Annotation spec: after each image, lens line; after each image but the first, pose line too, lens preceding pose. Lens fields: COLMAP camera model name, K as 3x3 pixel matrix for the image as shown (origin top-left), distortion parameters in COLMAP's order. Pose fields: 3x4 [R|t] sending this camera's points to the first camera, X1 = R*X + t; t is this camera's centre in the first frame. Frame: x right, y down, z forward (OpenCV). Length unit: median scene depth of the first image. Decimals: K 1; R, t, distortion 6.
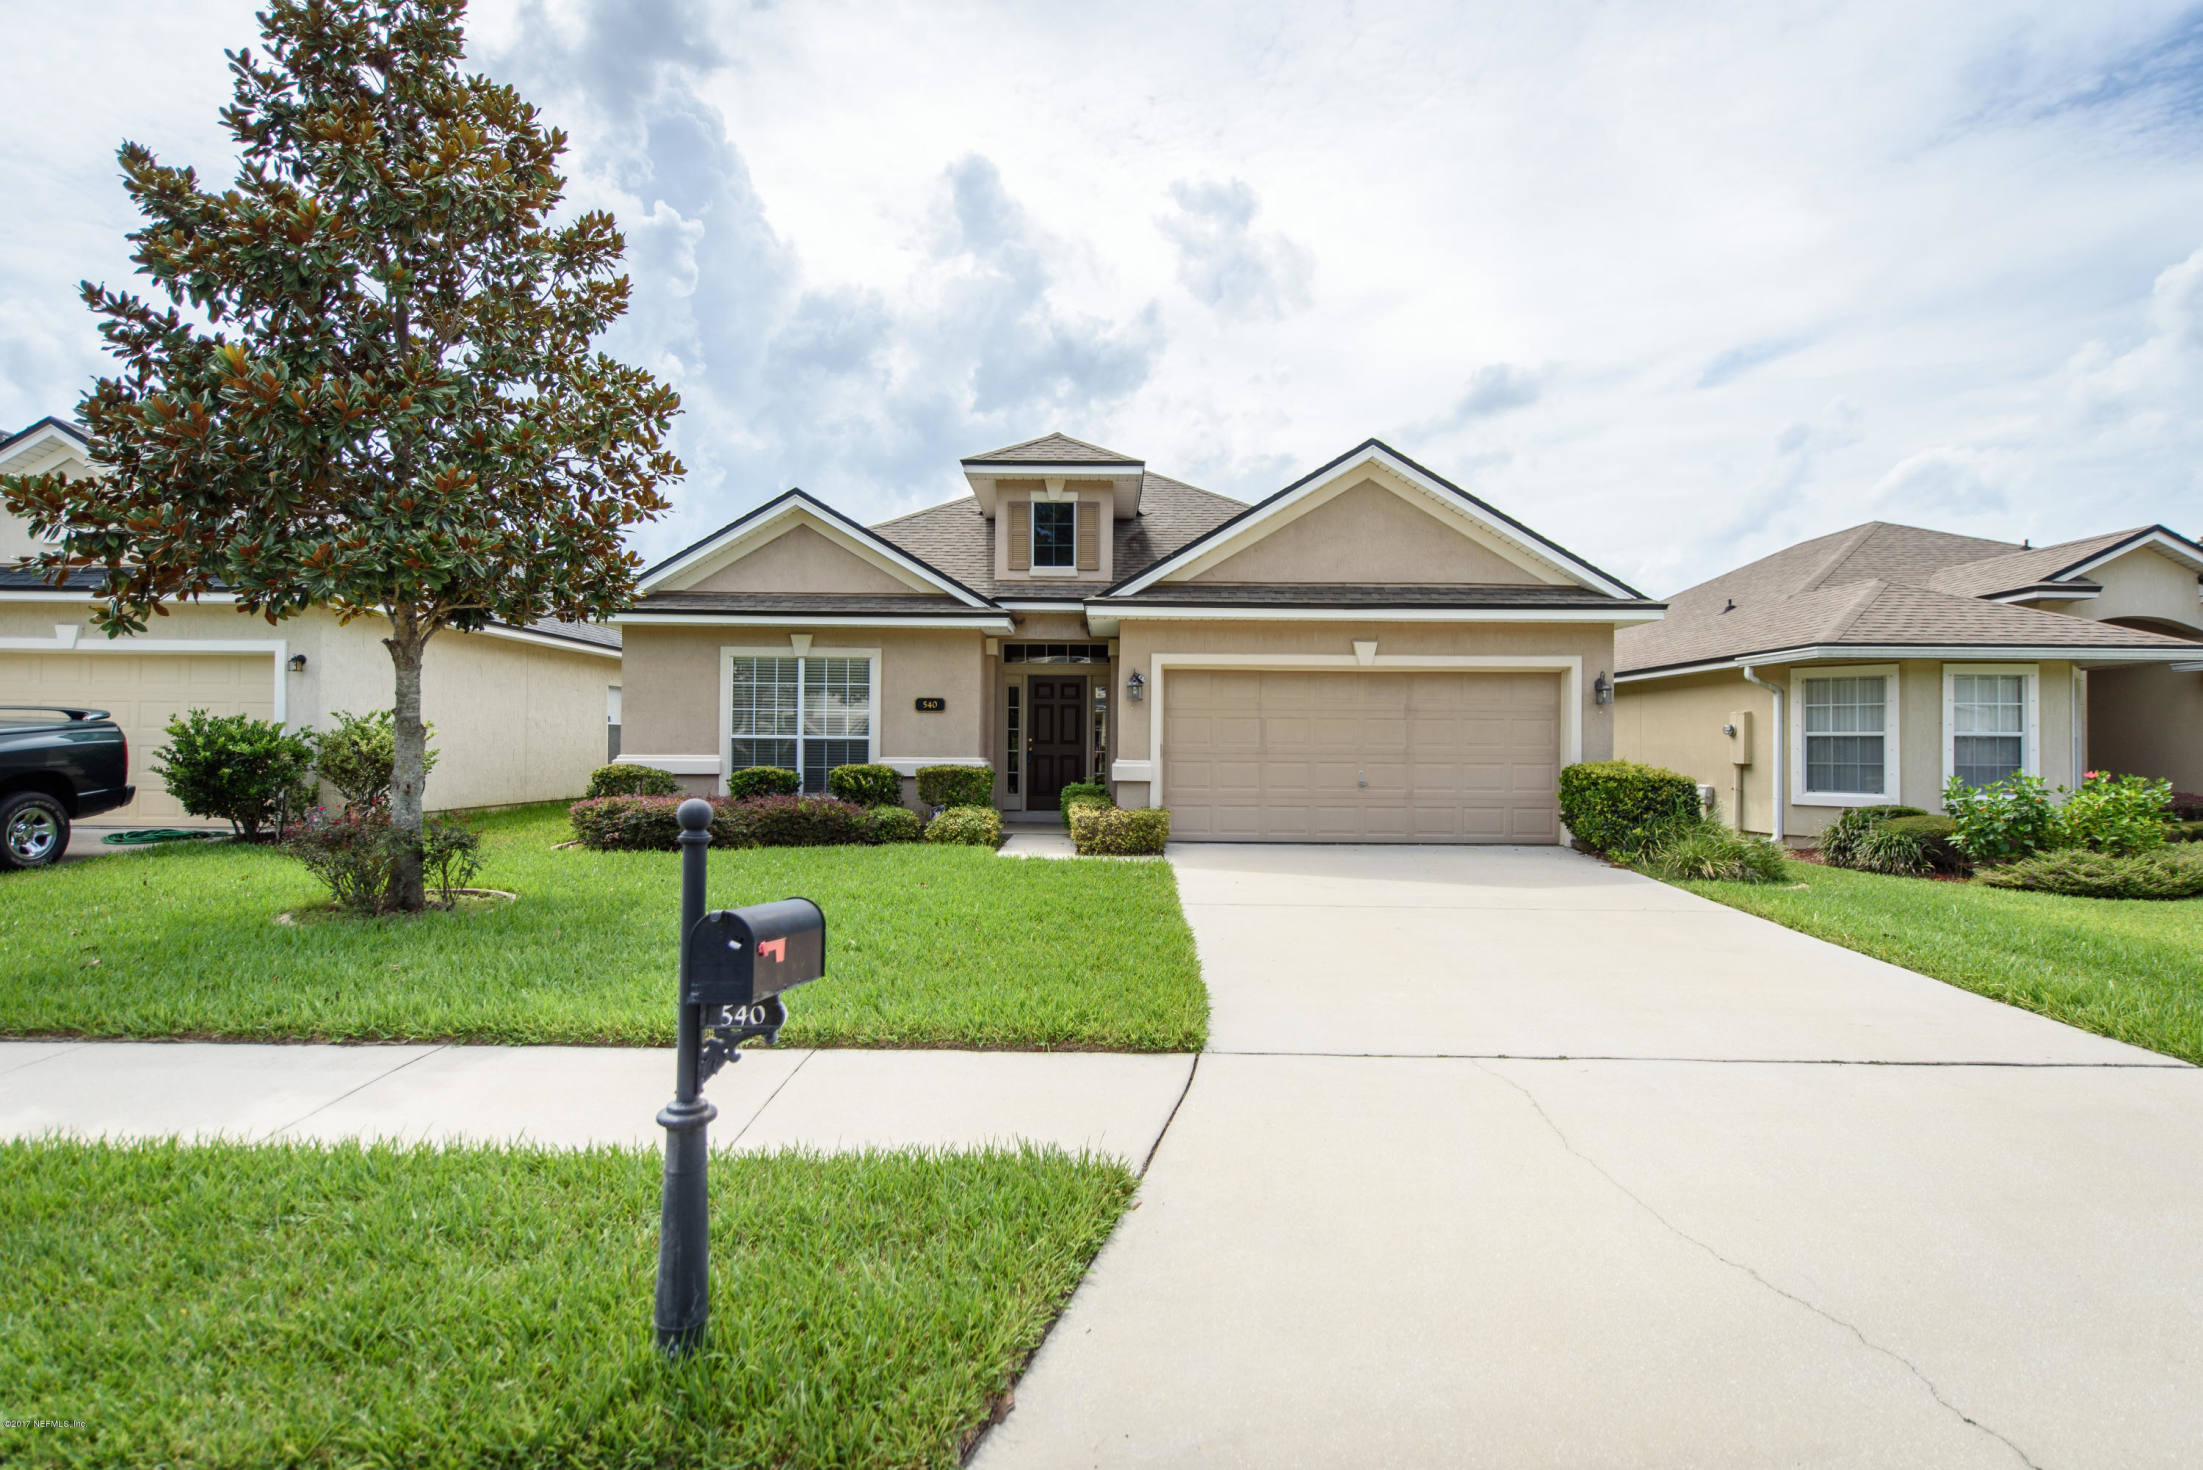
lens RADIAL K [[1089.8, 0, 1101.5], [0, 1089.8, 735.0], [0, 0, 1]] dist [0.023035, -0.010251]
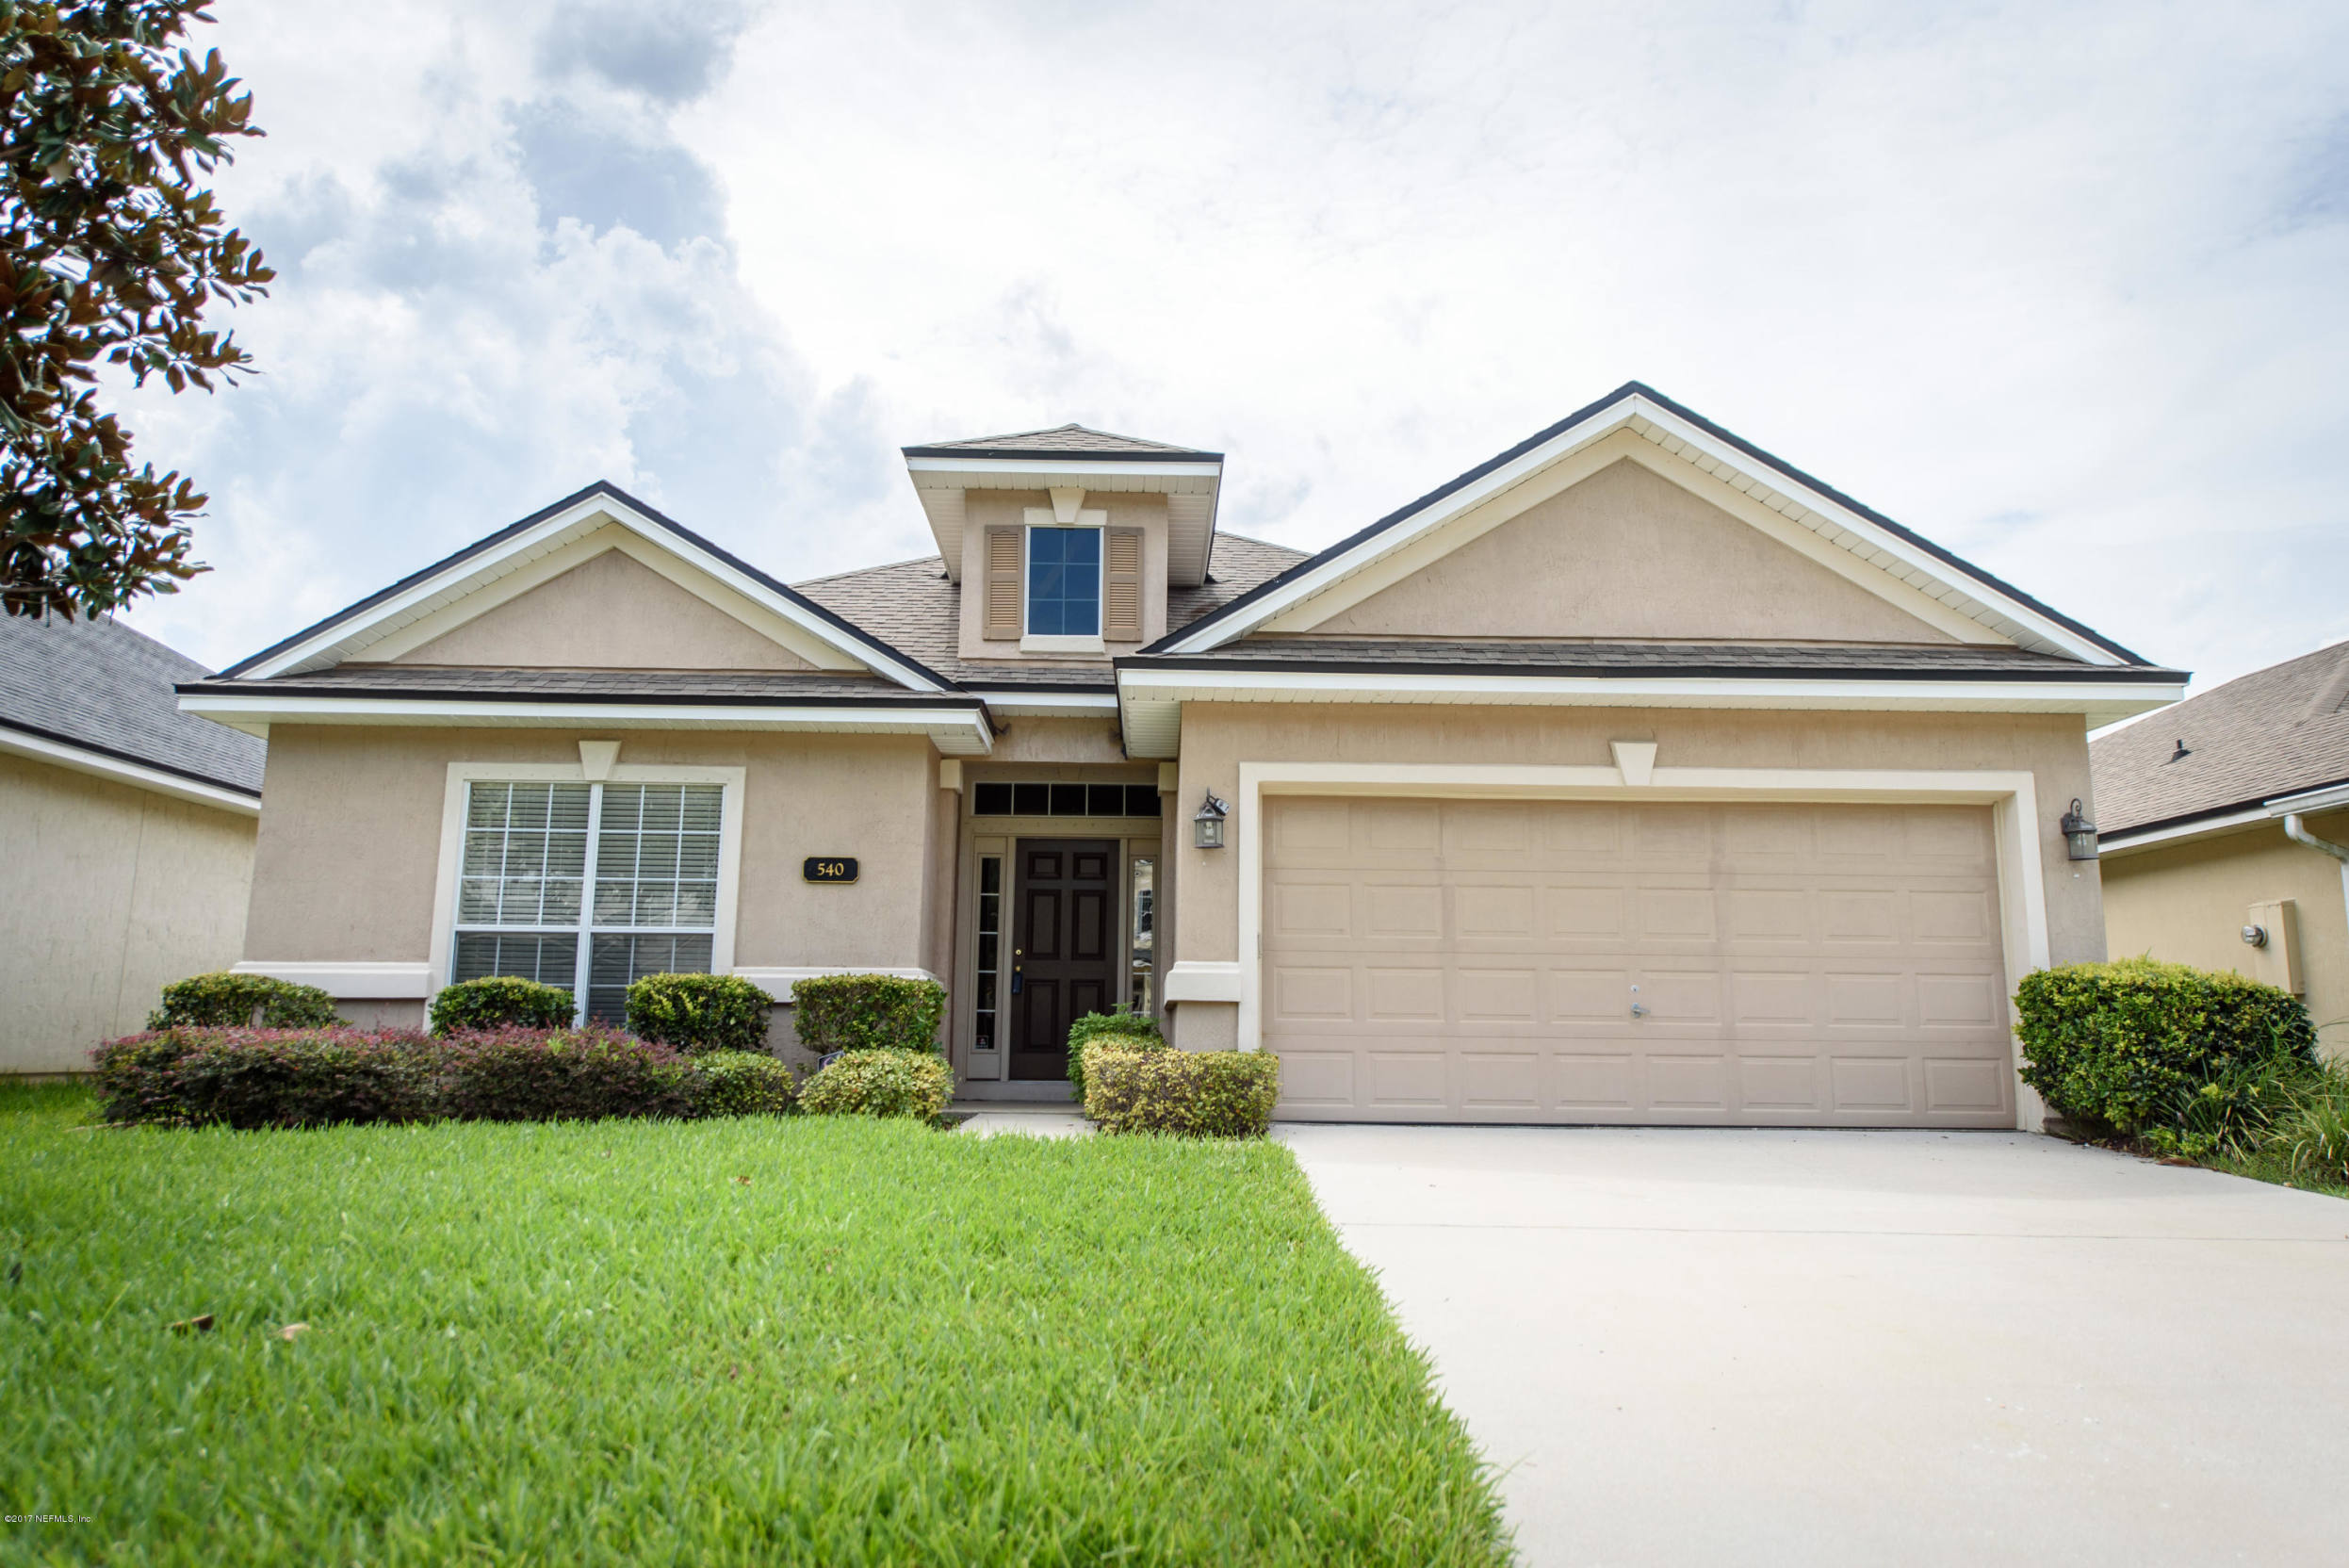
lens RADIAL K [[1538.2, 0, 1177.4], [0, 1538.2, 779.7], [0, 0, 1]] dist [0.035626, -0.032138]
pose [[0.999722, 0.005954, 0.022796, -0.002290], [-0.002231, 0.987117, -0.159982, 0.055363], [-0.023455, 0.159887, 0.986857, 0.252441]]
